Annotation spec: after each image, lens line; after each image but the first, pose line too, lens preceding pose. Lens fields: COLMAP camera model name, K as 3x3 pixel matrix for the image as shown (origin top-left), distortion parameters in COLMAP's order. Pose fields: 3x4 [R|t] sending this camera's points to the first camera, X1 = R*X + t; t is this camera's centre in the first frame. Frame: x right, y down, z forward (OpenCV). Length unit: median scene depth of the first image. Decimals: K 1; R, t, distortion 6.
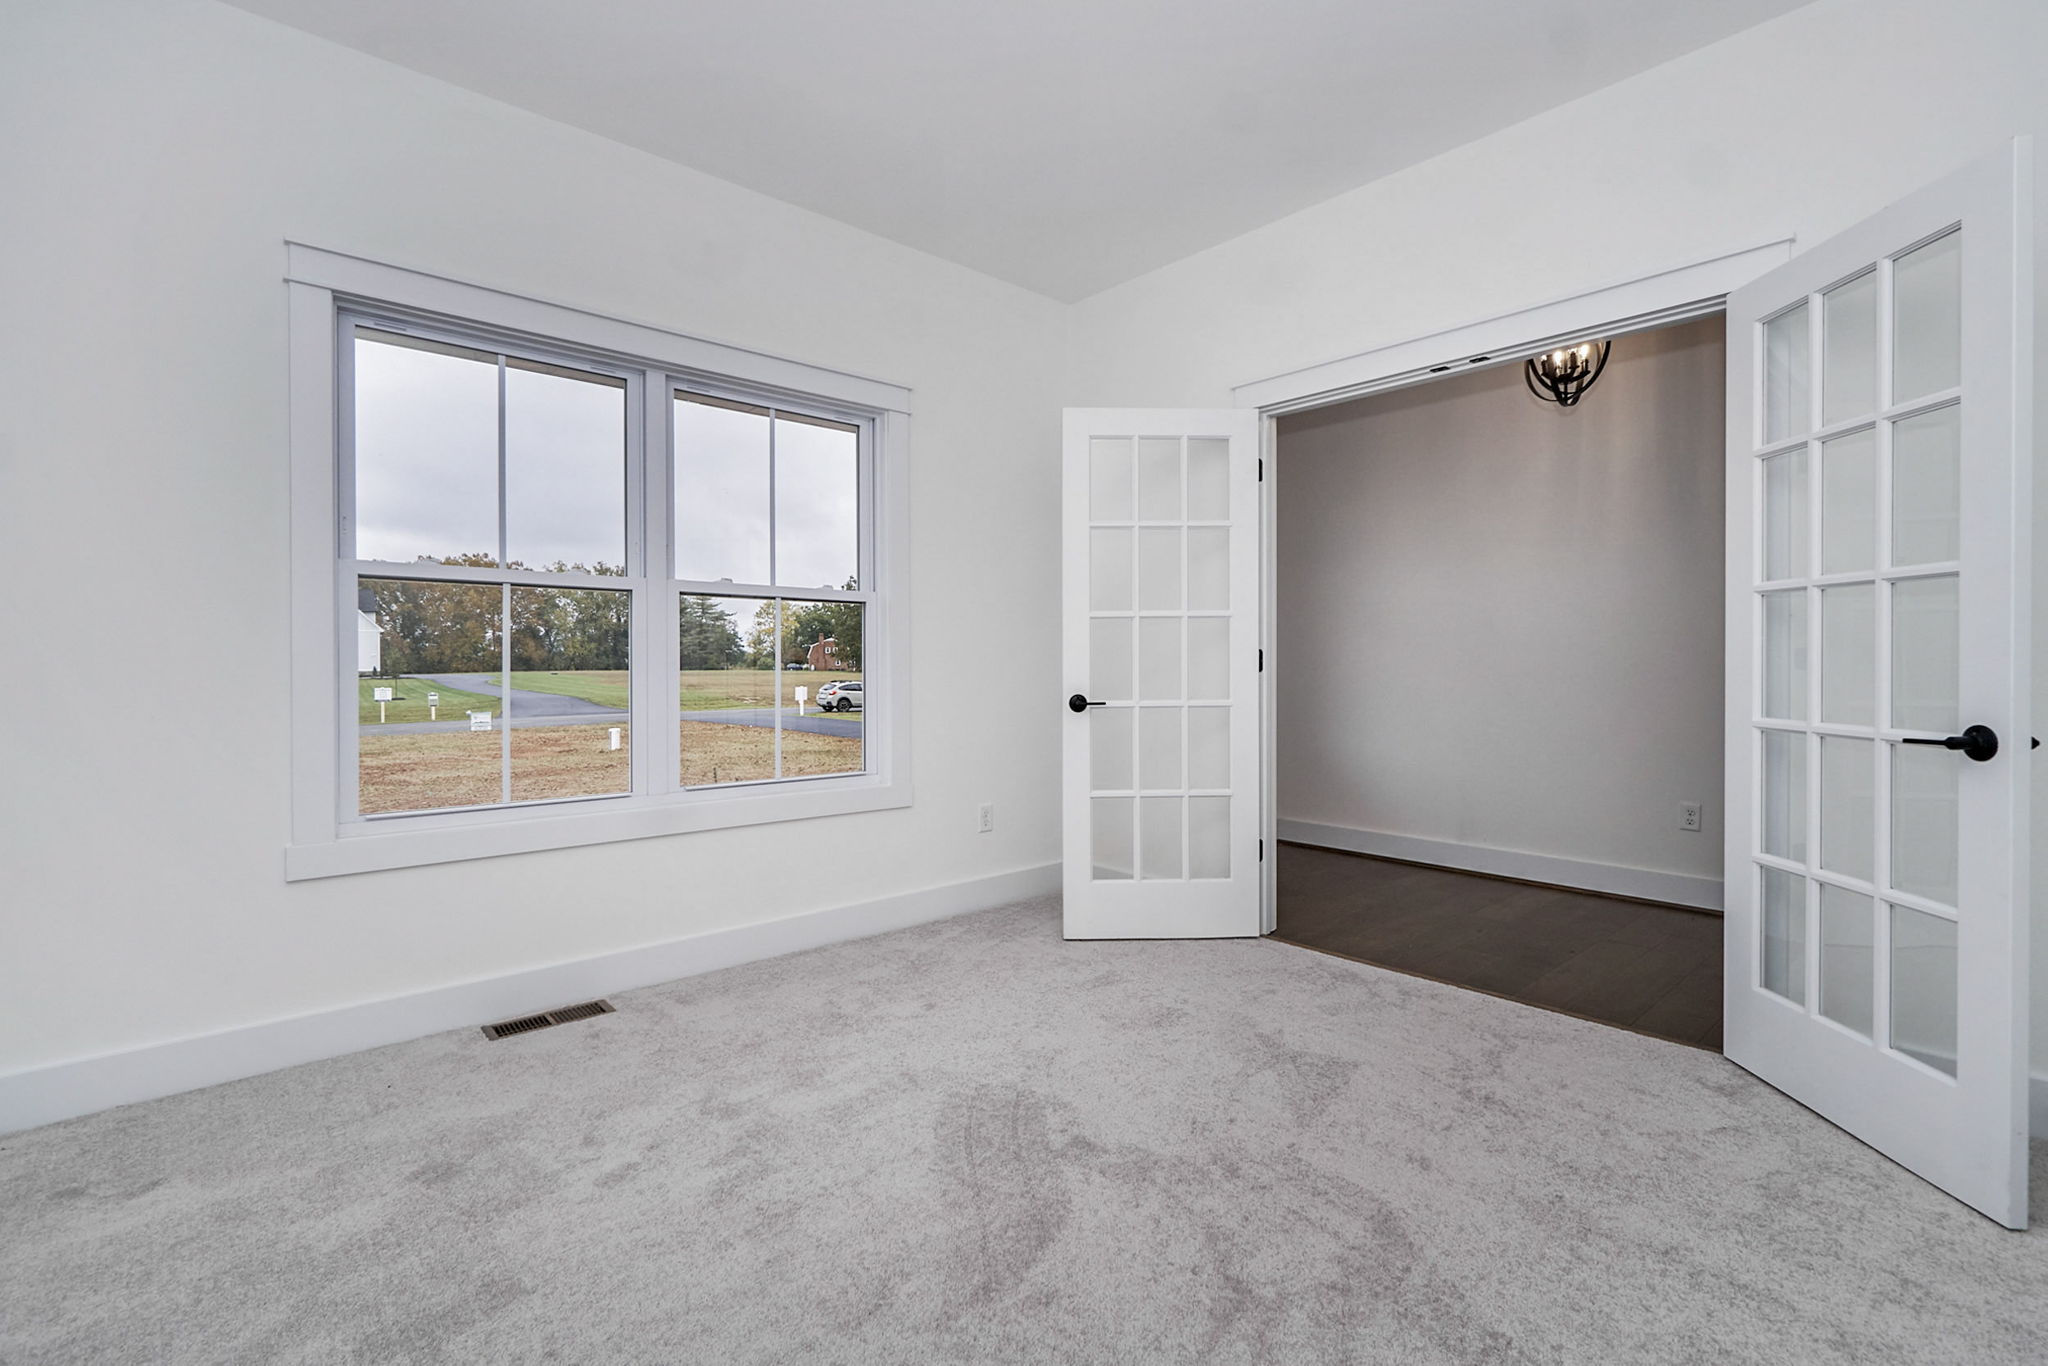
lens RADIAL K [[957.3, 0, 1023.9], [0, 957.3, 670.4], [0, 0, 1]] dist [0.020031, -0.001710]
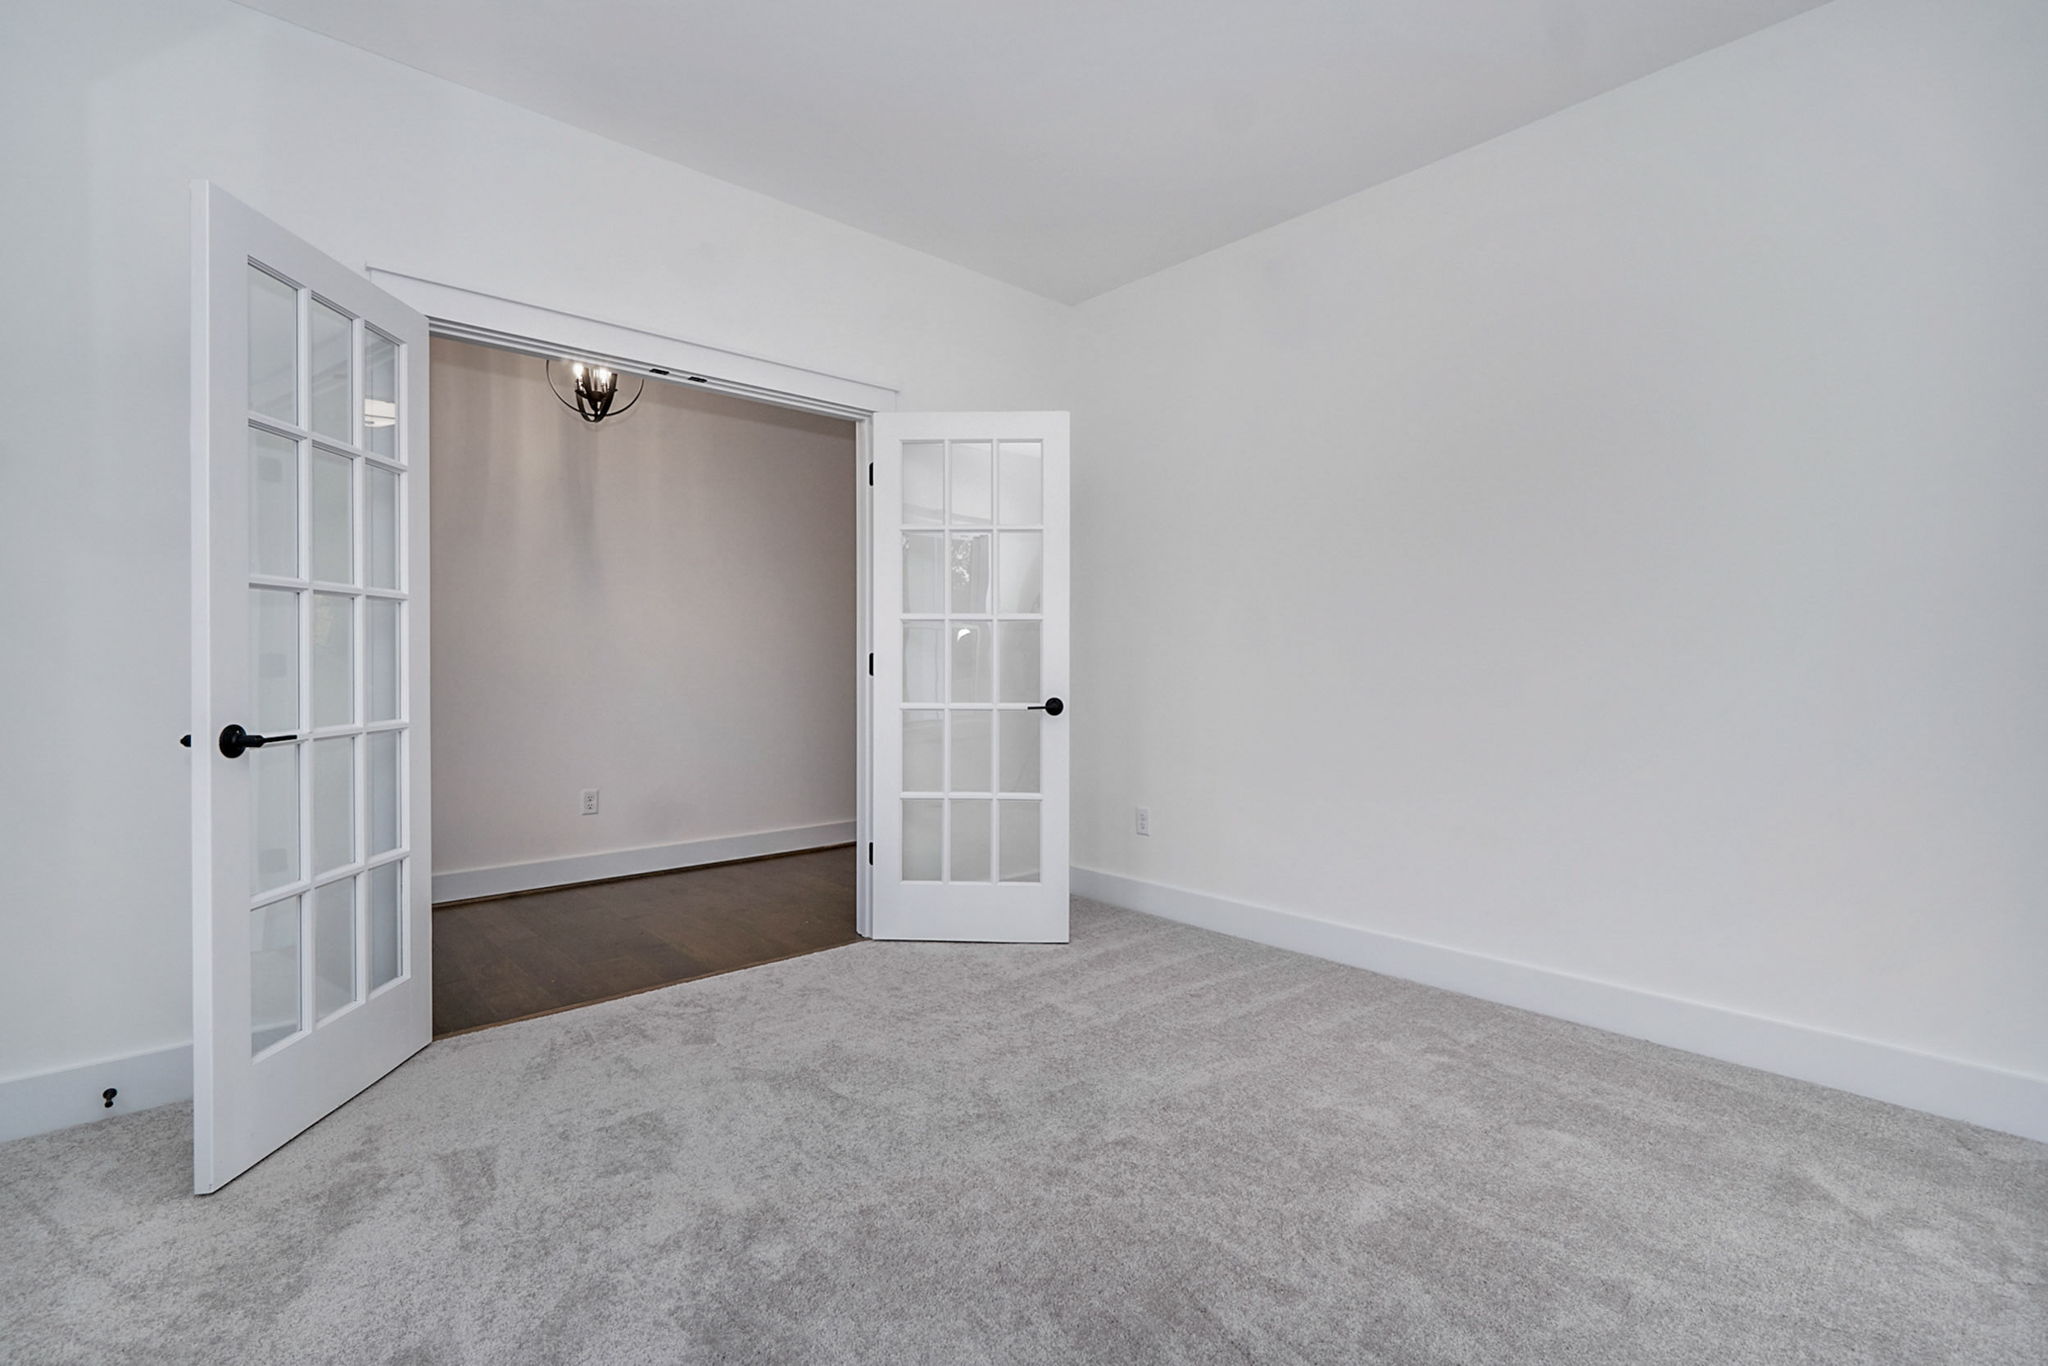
lens RADIAL K [[957.3, 0, 1023.9], [0, 957.3, 669.5], [0, 0, 1]] dist [0.020031, -0.001710]
pose [[-0.026980, -0.001411, 0.999635, -0.606426], [0.007090, 0.999974, 0.001603, -0.003993], [-0.999611, 0.007131, -0.026969, 0.690460]]
